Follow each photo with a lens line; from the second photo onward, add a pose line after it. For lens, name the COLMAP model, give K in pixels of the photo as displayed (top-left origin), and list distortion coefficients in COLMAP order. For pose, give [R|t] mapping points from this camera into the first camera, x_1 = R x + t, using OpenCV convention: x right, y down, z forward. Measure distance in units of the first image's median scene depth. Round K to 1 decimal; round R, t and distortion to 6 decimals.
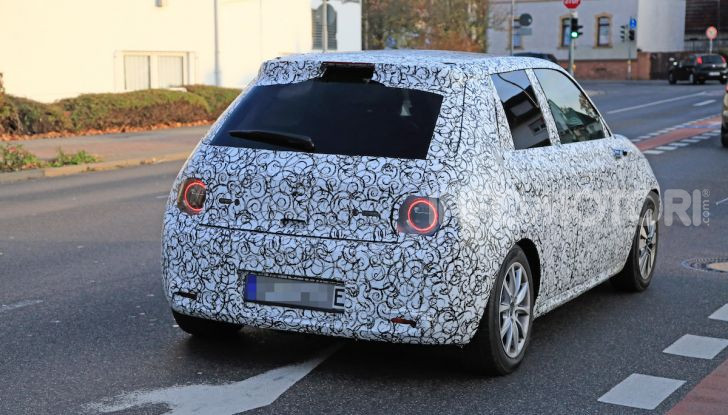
lens RADIAL K [[1426.5, 0, 362.3], [0, 1426.5, 208.7], [0, 0, 1]] dist [0.033877, 0.000000]
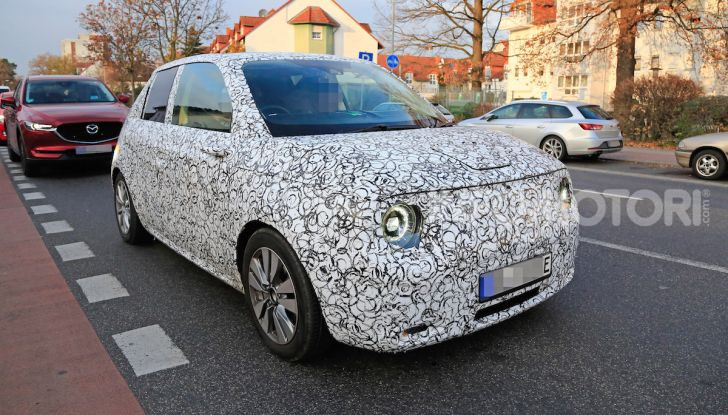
lens RADIAL K [[538.1, 0, 350.2], [0, 538.1, 215.8], [0, 0, 1]] dist [-0.084558, 0.023722]
pose [[-0.473586, 0.183109, -0.861503, 0.560818], [-0.099792, 0.960695, 0.259049, -0.121410], [0.875076, 0.208653, -0.436699, 1.588995]]
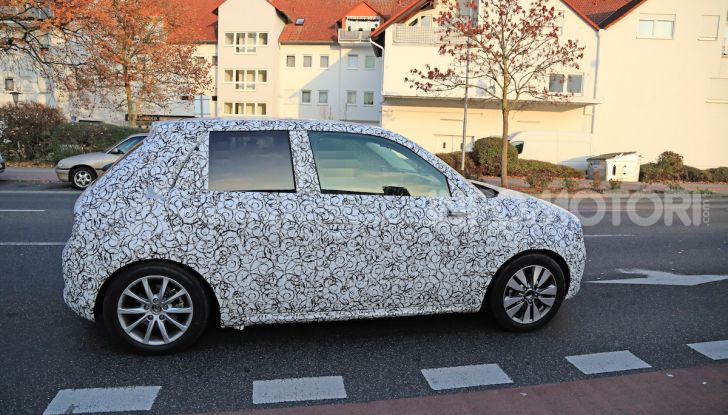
lens RADIAL K [[490.4, 0, 344.8], [0, 490.4, 201.7], [0, 0, 1]] dist [-0.104038, 0.046602]
pose [[0.602961, 0.128241, -0.787396, 0.562292], [-0.119096, 0.990405, 0.070104, -0.081778], [0.788831, 0.051506, 0.612448, 0.891722]]
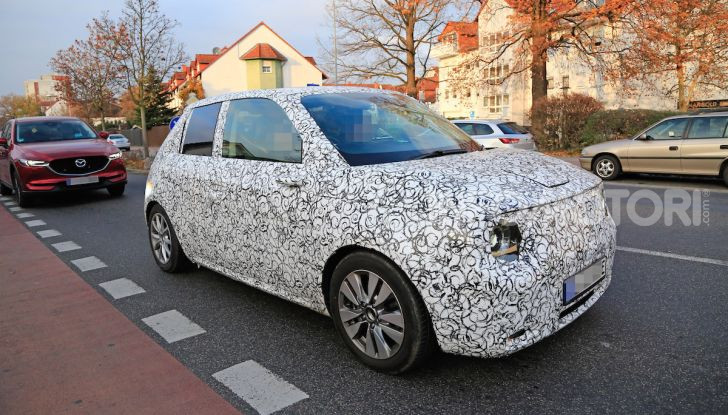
lens RADIAL K [[490.4, 0, 348.1], [0, 490.4, 213.4], [0, 0, 1]] dist [-0.104038, 0.046602]
pose [[-0.382819, 0.178017, -0.906509, 0.596607], [-0.064439, 0.973723, 0.218429, -0.117058], [0.921573, 0.142034, -0.361289, 1.495763]]
